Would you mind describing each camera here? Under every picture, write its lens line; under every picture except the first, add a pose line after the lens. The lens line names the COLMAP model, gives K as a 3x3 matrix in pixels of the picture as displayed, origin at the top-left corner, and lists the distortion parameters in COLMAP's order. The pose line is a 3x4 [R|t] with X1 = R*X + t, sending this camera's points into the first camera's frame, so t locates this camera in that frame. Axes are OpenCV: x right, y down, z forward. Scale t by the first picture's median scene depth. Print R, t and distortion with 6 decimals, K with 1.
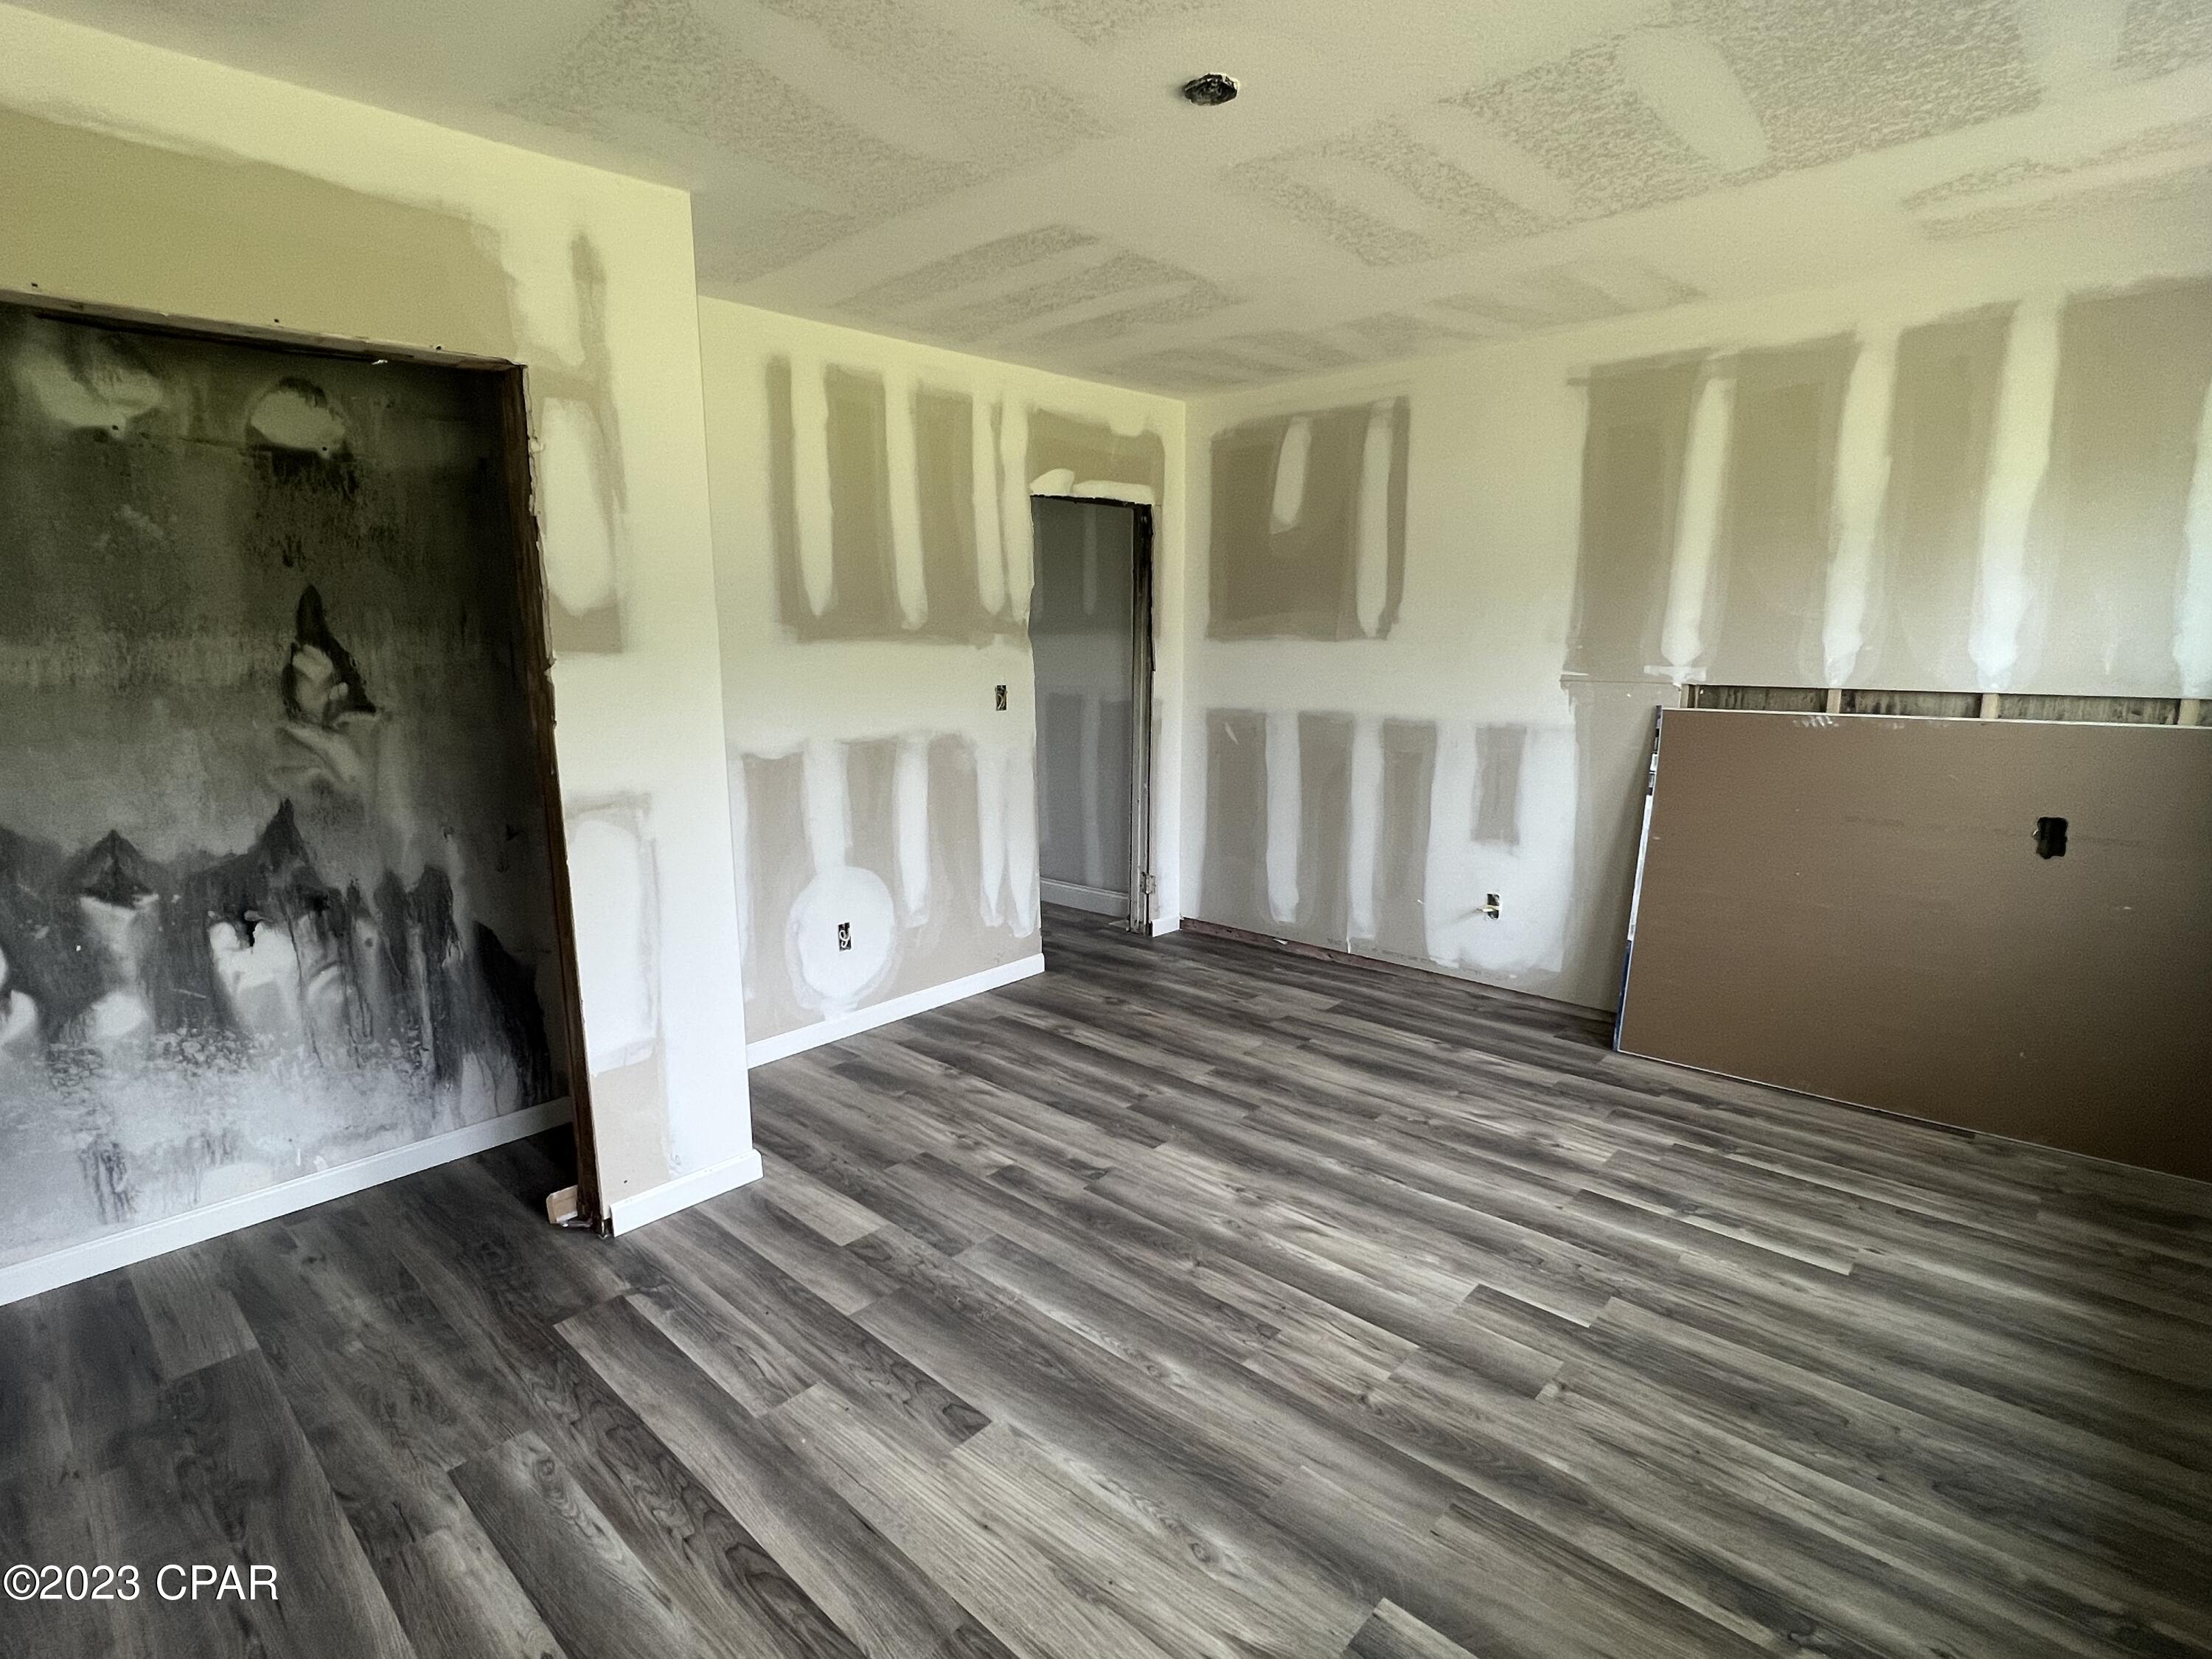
lens RADIAL K [[1094.6, 0, 1103.2], [0, 1094.6, 832.8], [0, 0, 1]] dist [-0.000454, -0.000827]
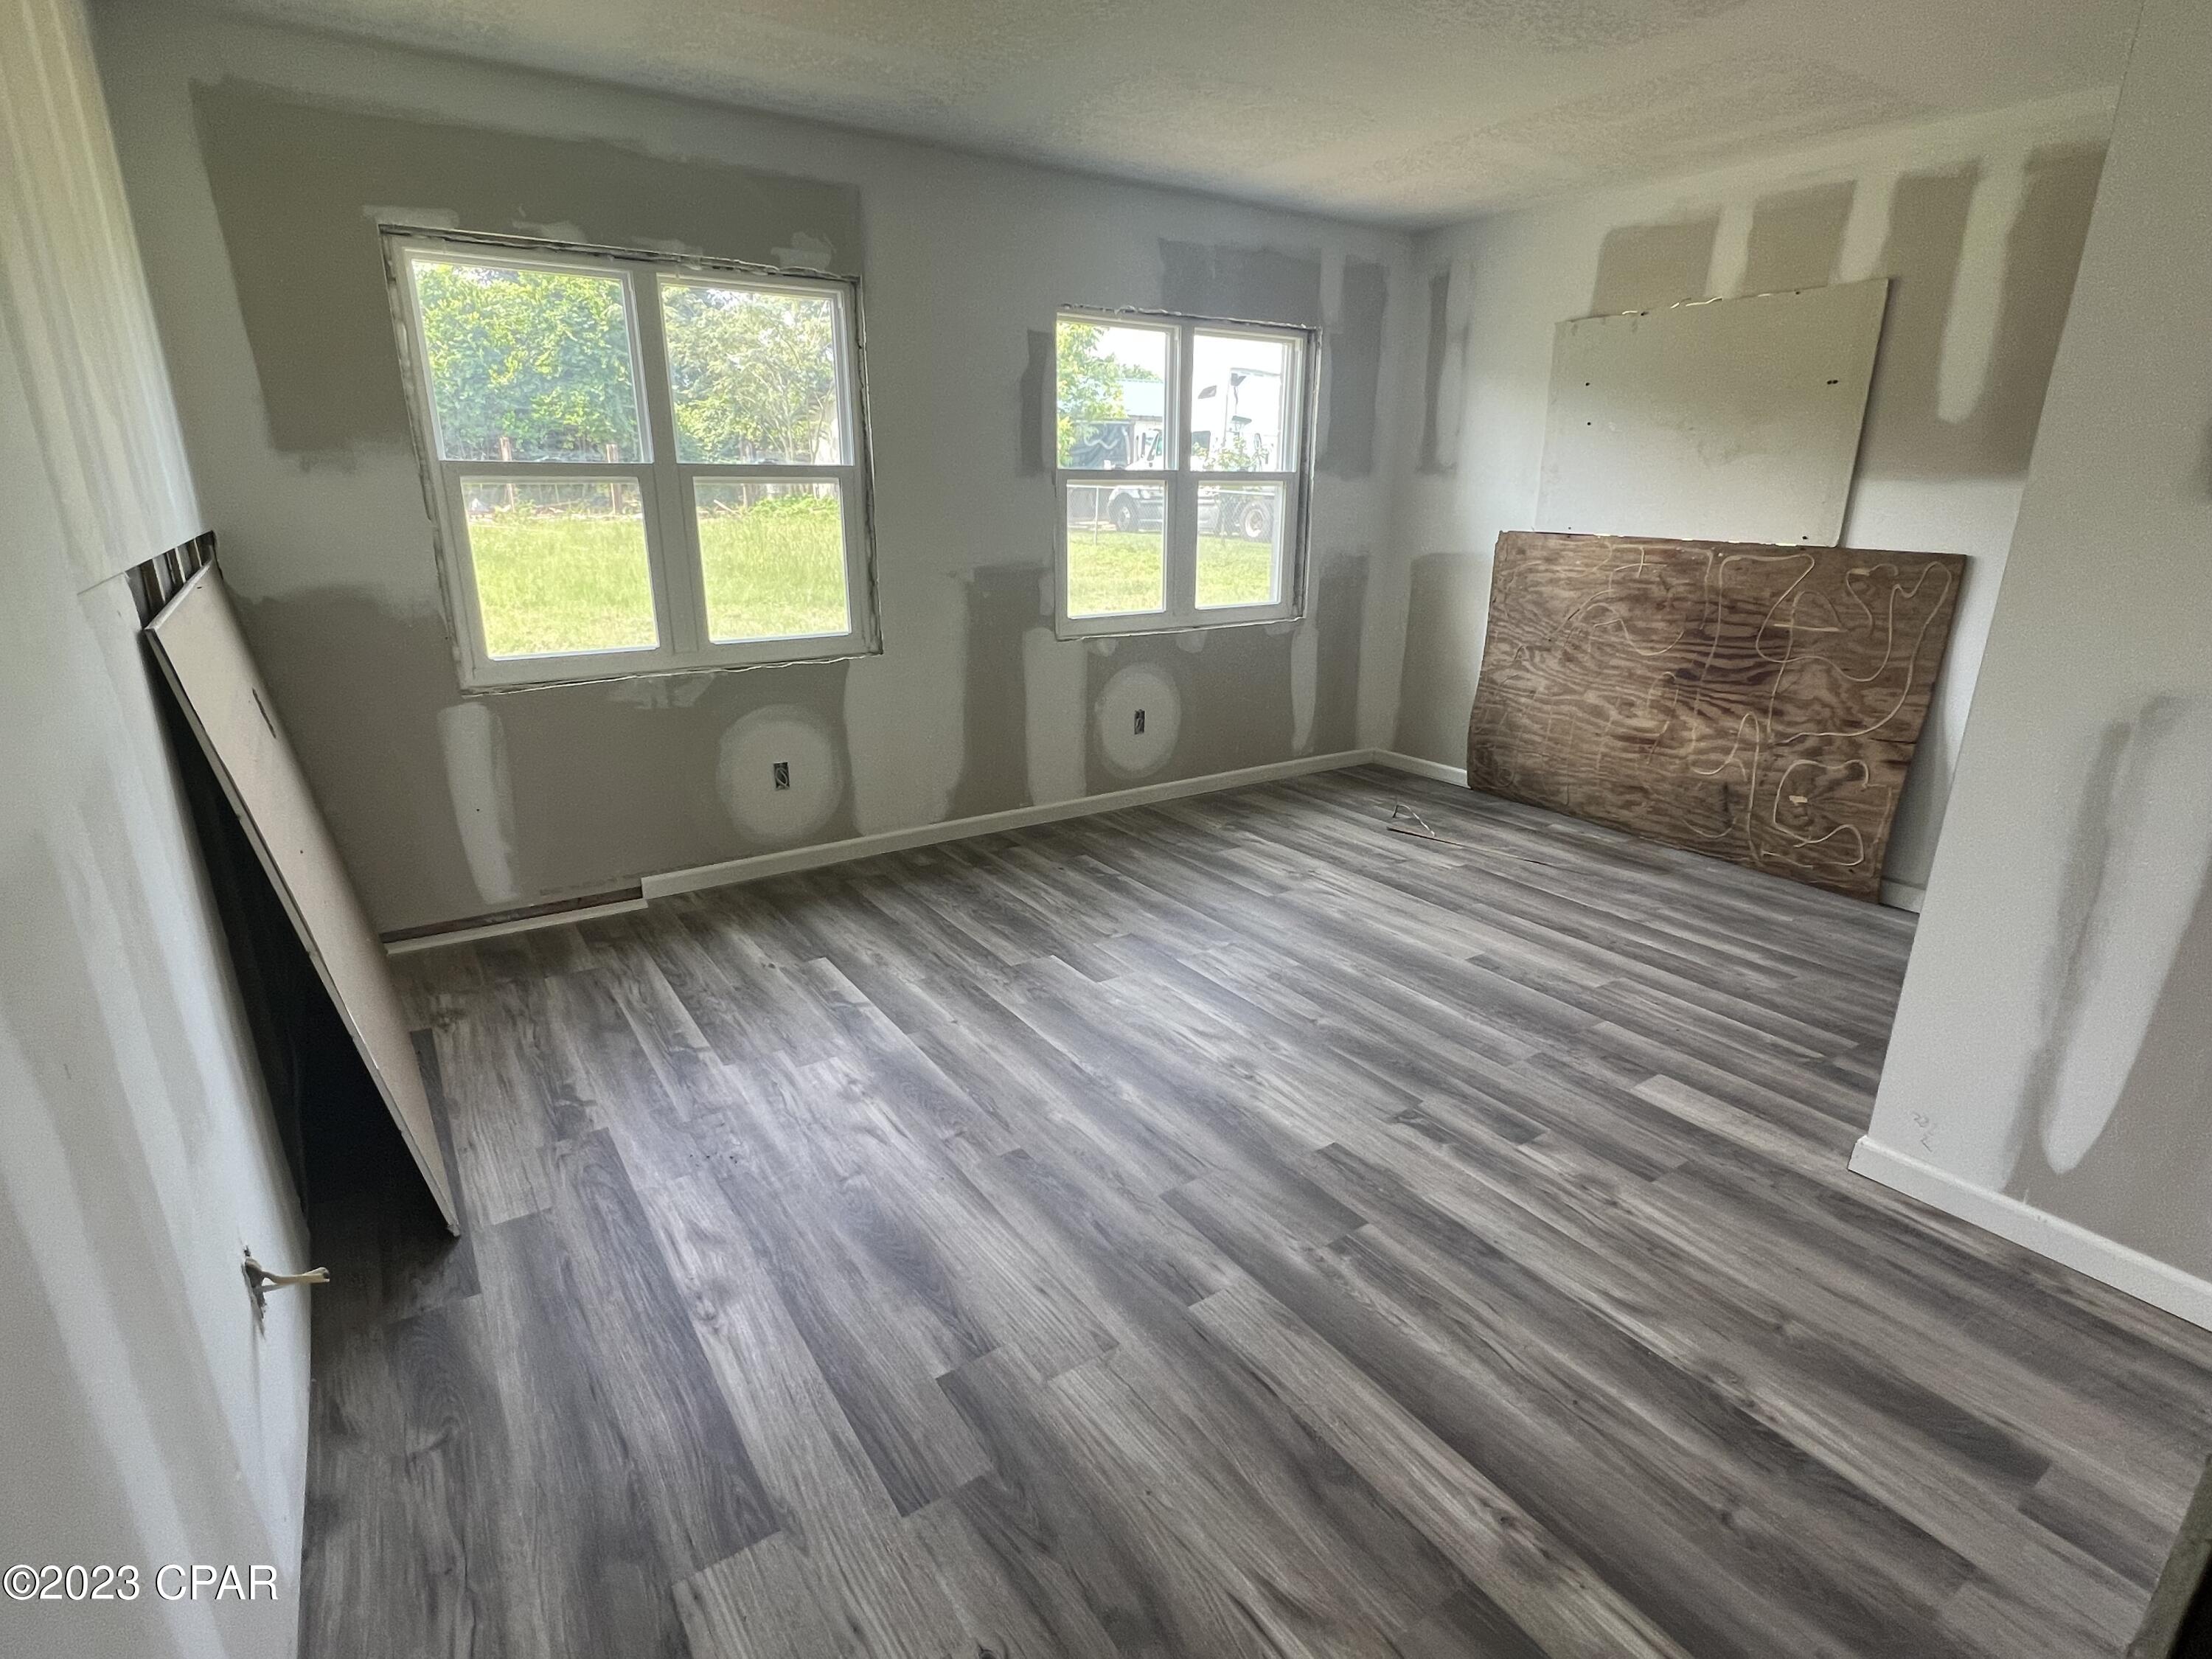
lens RADIAL K [[1094.6, 0, 1108.9], [0, 1094.6, 826.2], [0, 0, 1]] dist [-0.000454, -0.000827]
pose [[-0.973560, -0.068330, 0.217973, 0.050735], [0.043076, 0.882179, 0.468940, -0.294077], [-0.224334, 0.465931, -0.855910, 1.669626]]
